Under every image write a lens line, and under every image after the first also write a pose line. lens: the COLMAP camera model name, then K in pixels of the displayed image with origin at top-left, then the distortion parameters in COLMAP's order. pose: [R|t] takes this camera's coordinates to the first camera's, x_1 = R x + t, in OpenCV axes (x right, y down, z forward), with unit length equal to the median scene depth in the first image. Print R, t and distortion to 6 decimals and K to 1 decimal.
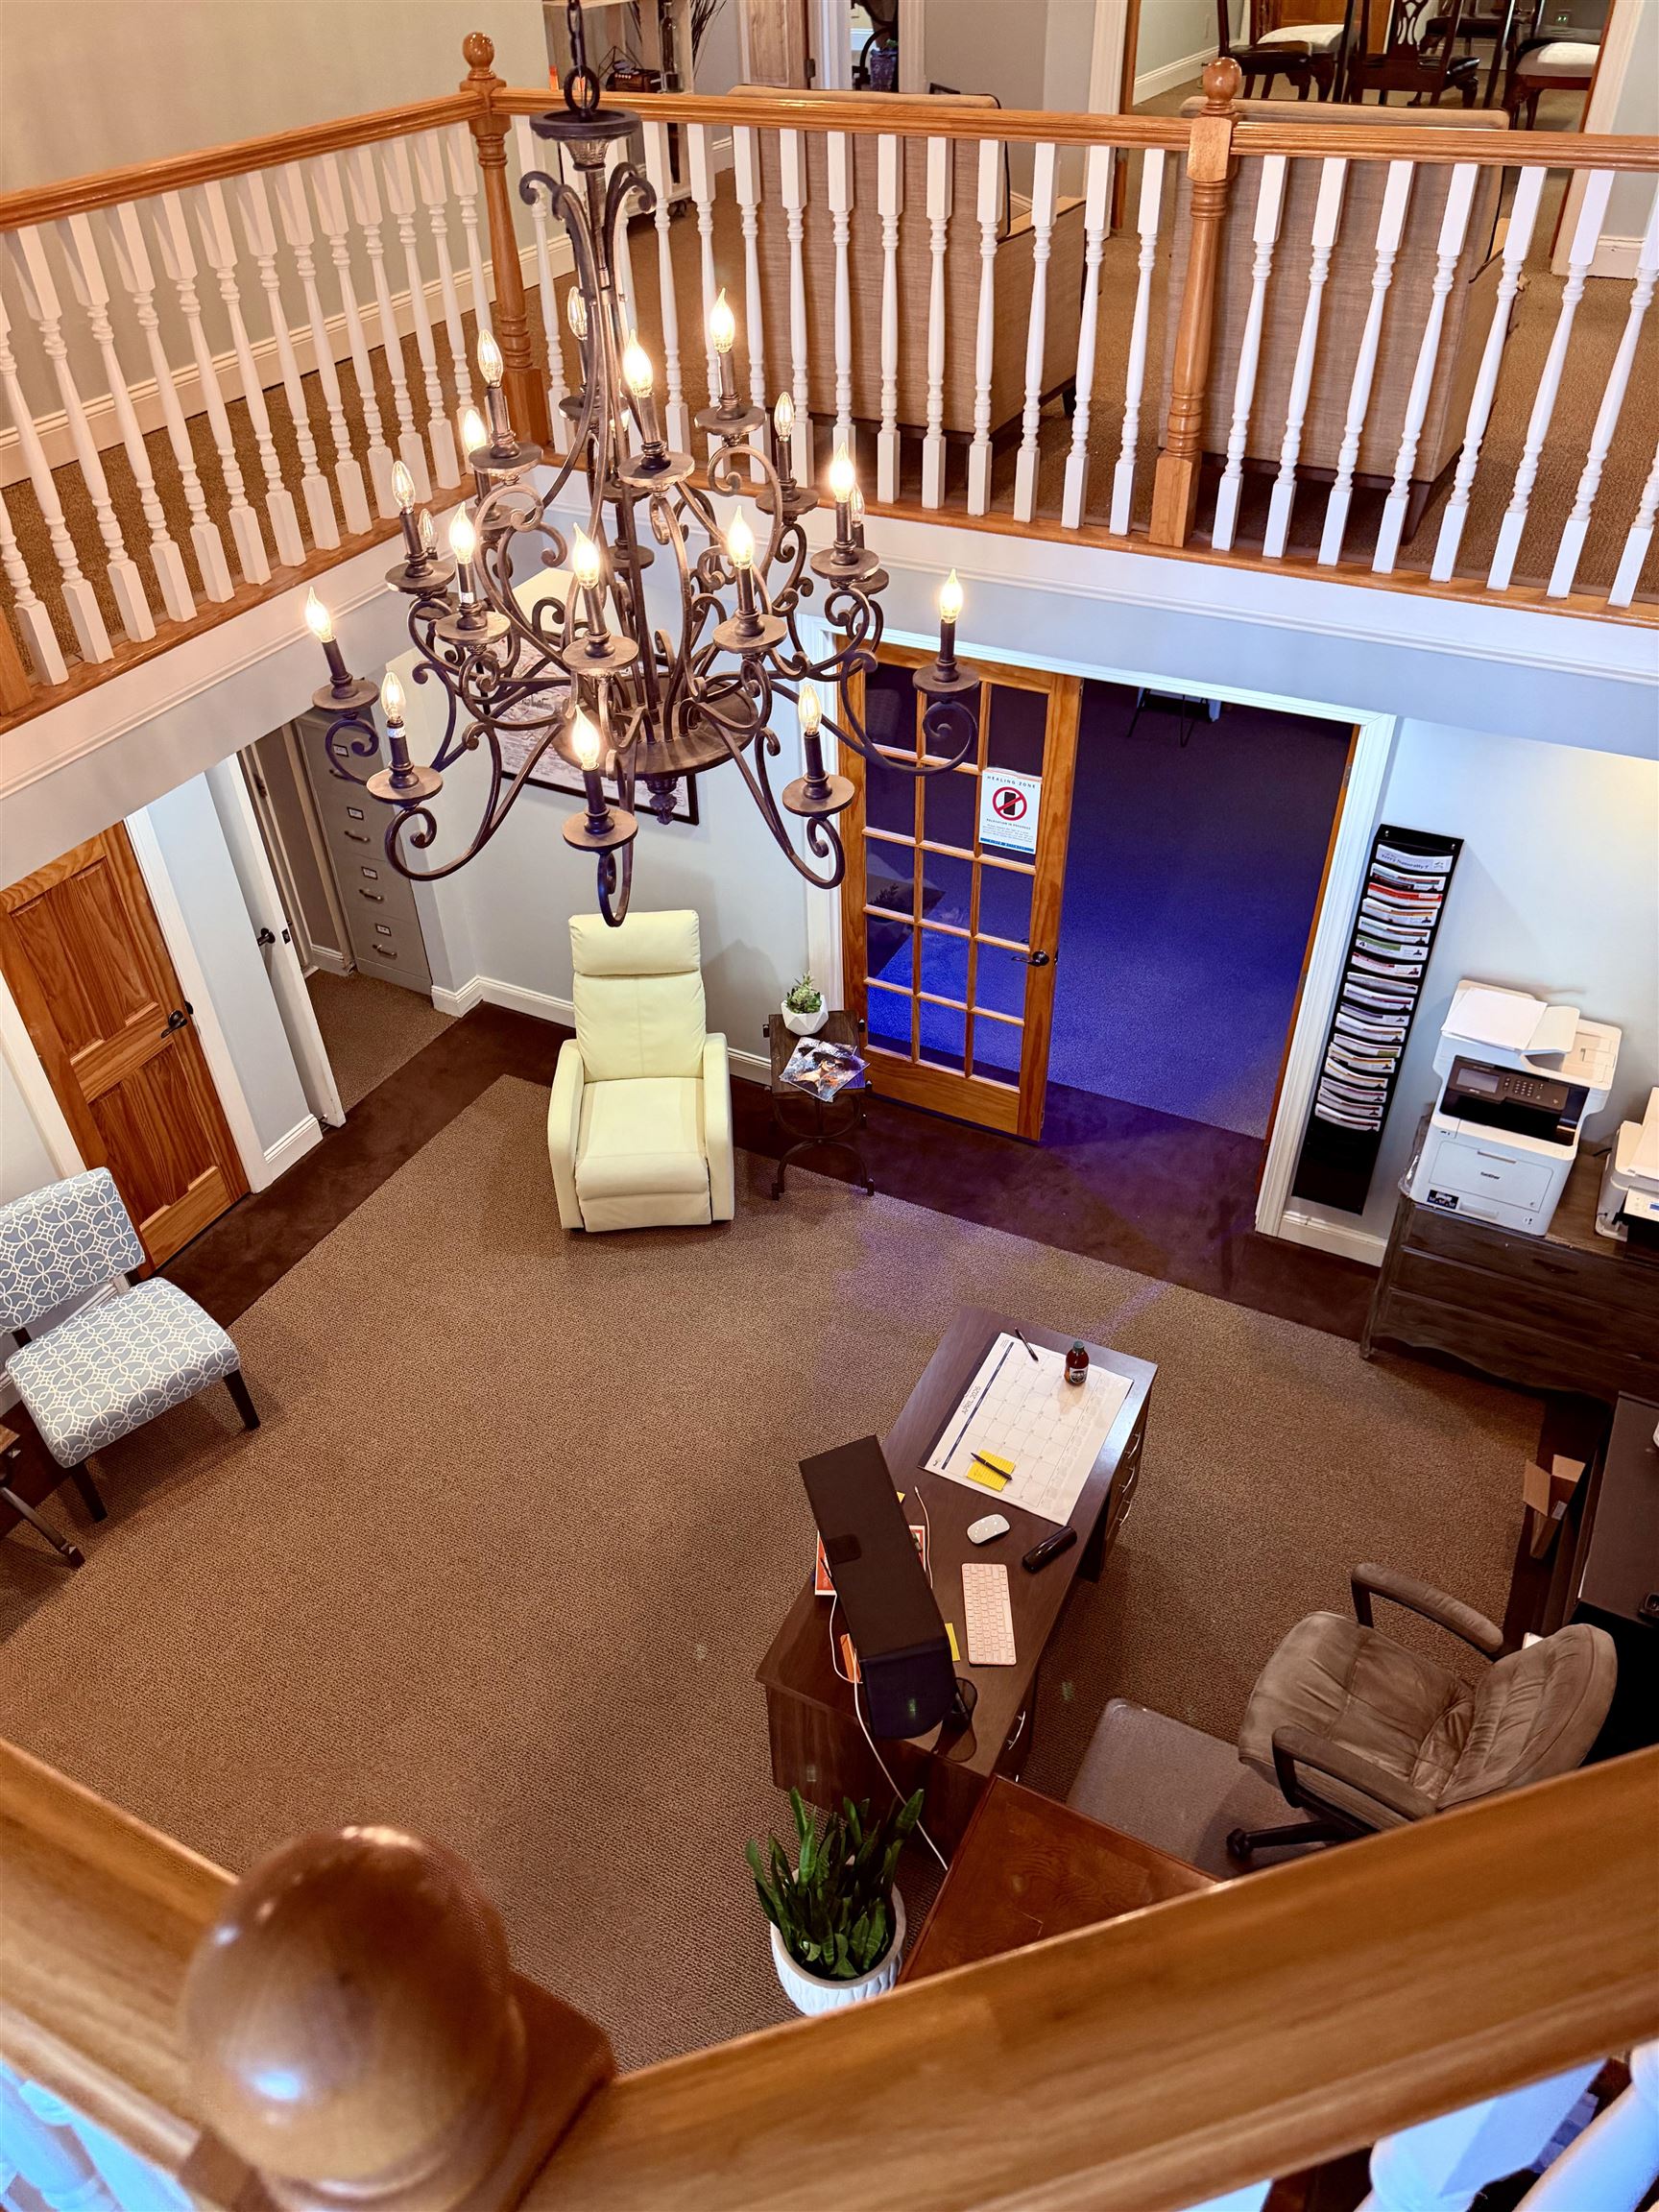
lens RADIAL K [[1563.2, 0, 830.3], [0, 1563.2, 1108.9], [0, 0, 1]] dist [0.156630, -0.296916]
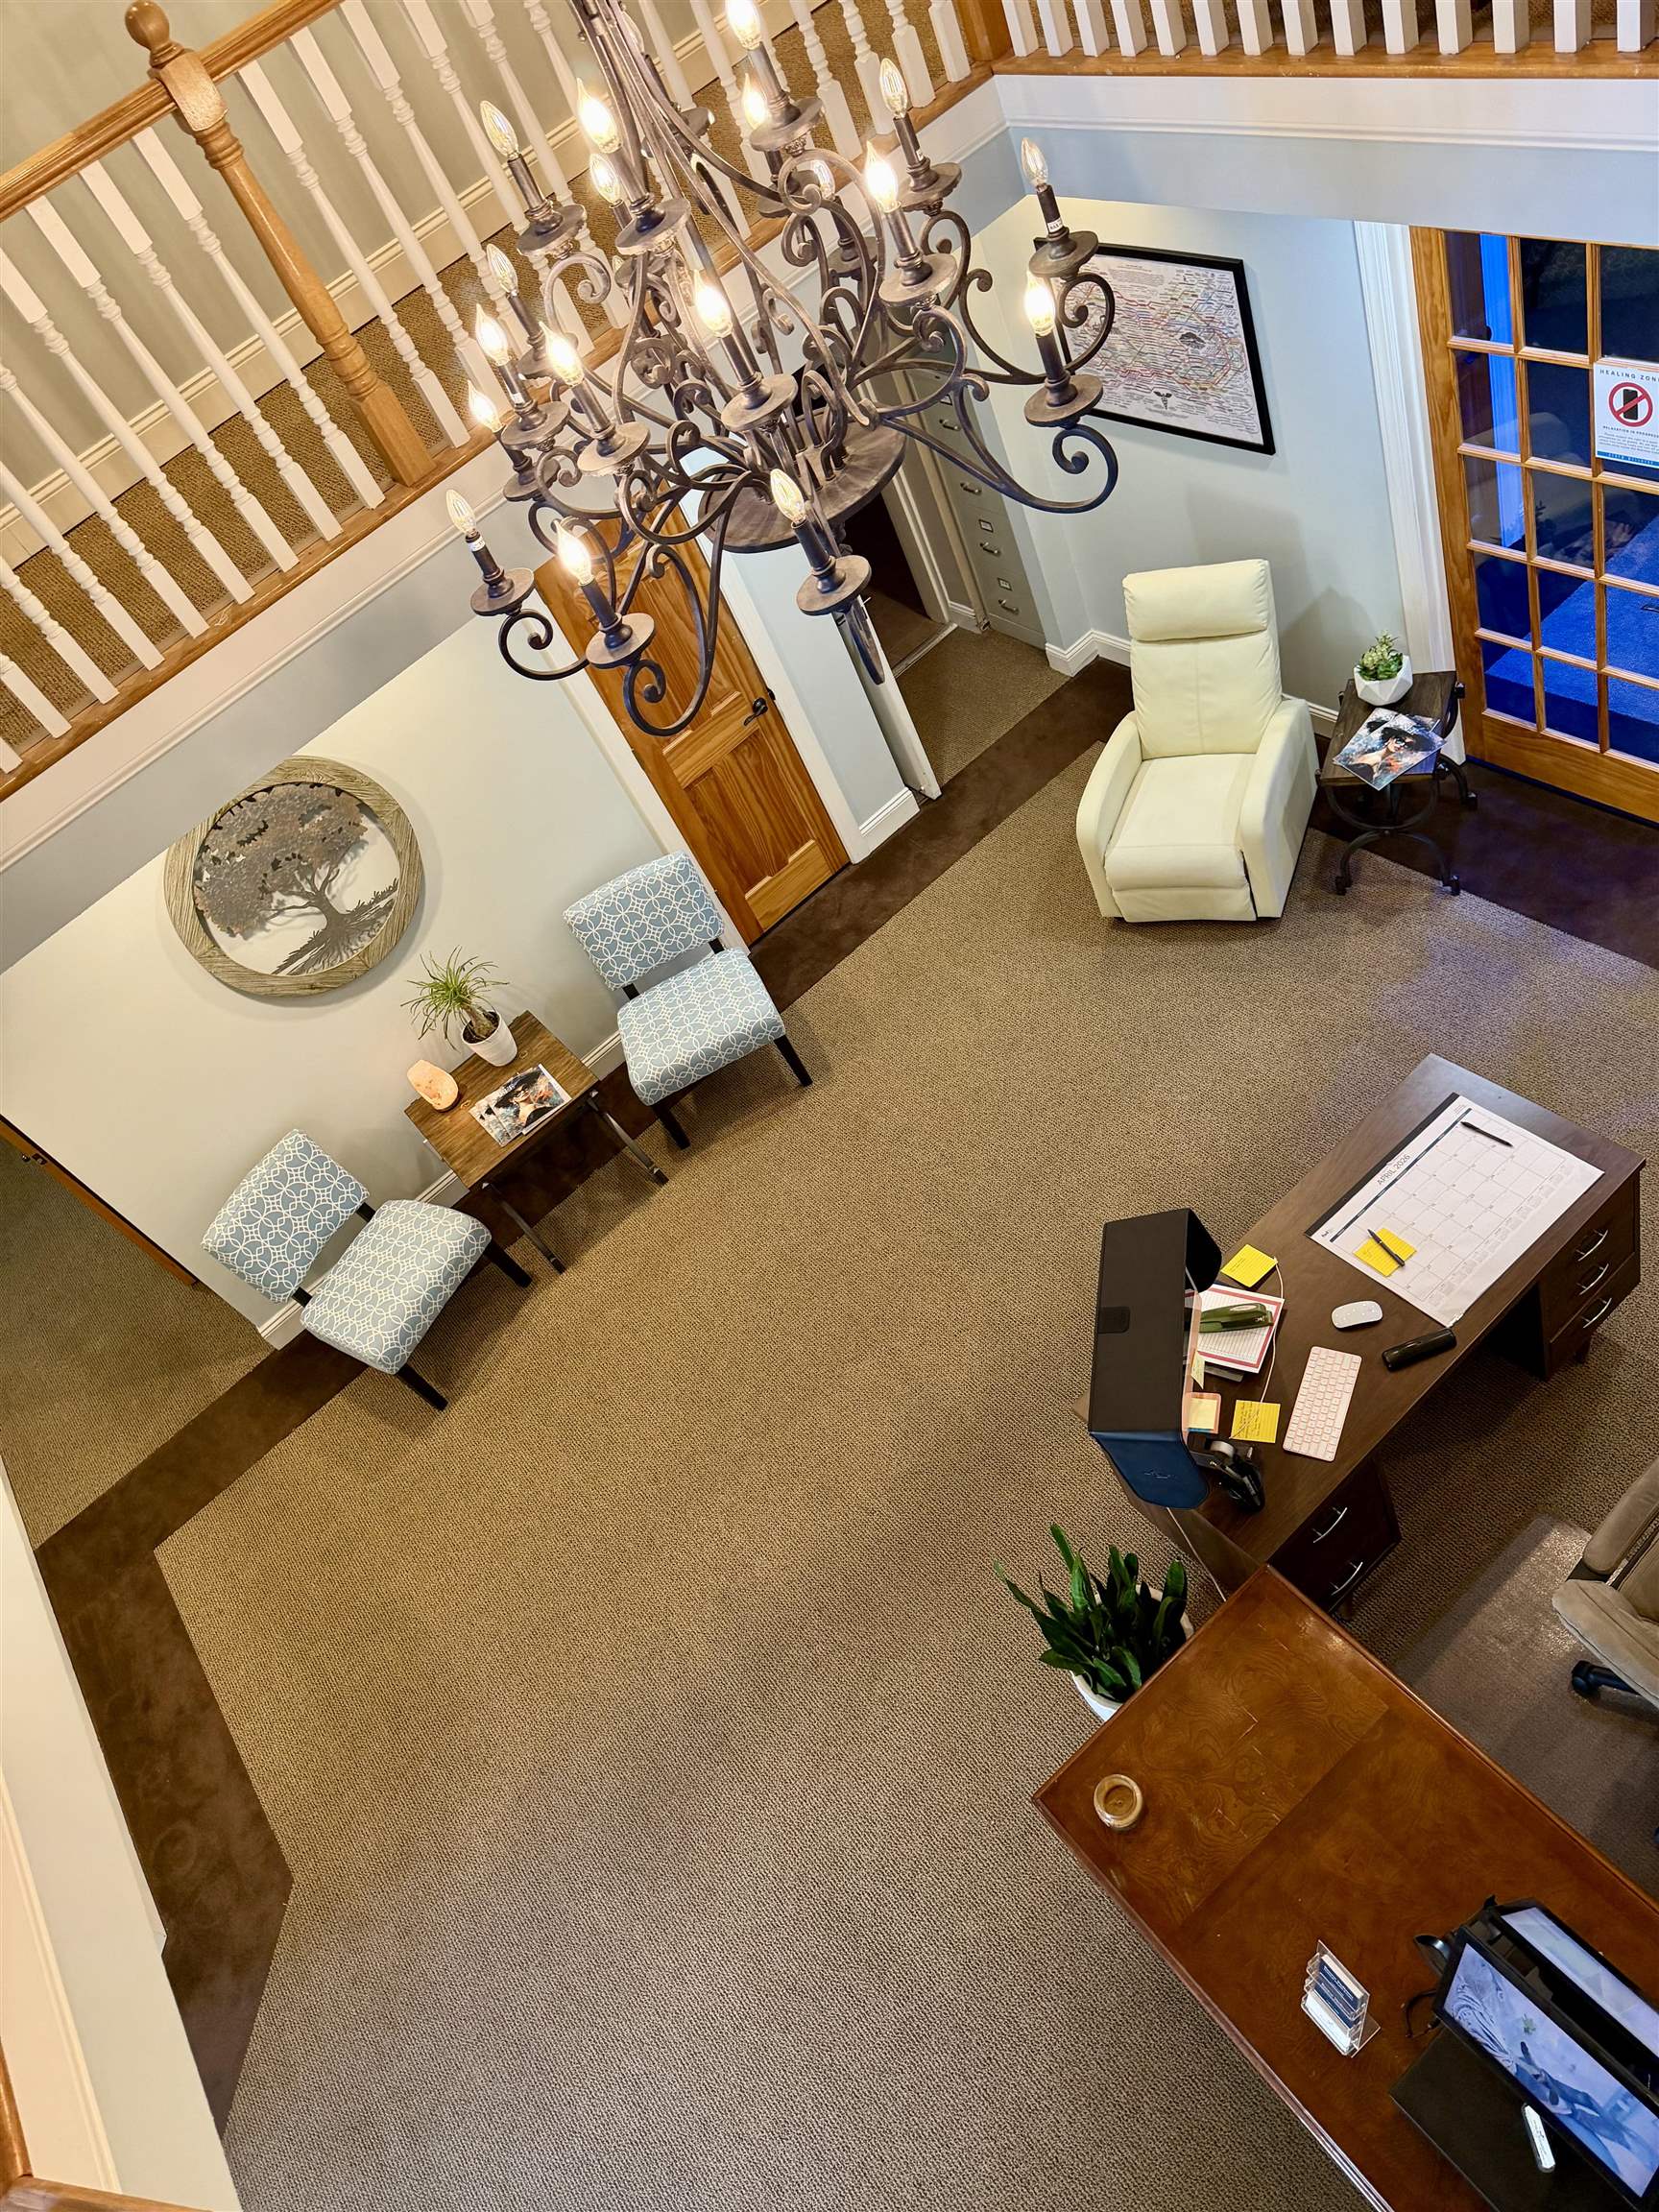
lens RADIAL K [[1563.2, 0, 830.3], [0, 1563.2, 1108.9], [0, 0, 1]] dist [0.156630, -0.296916]
pose [[0.849961, 0.121895, -0.512551, 0.225758], [0.012678, 0.967853, 0.251198, -0.063169], [0.526694, -0.220007, 0.821091, 0.087314]]
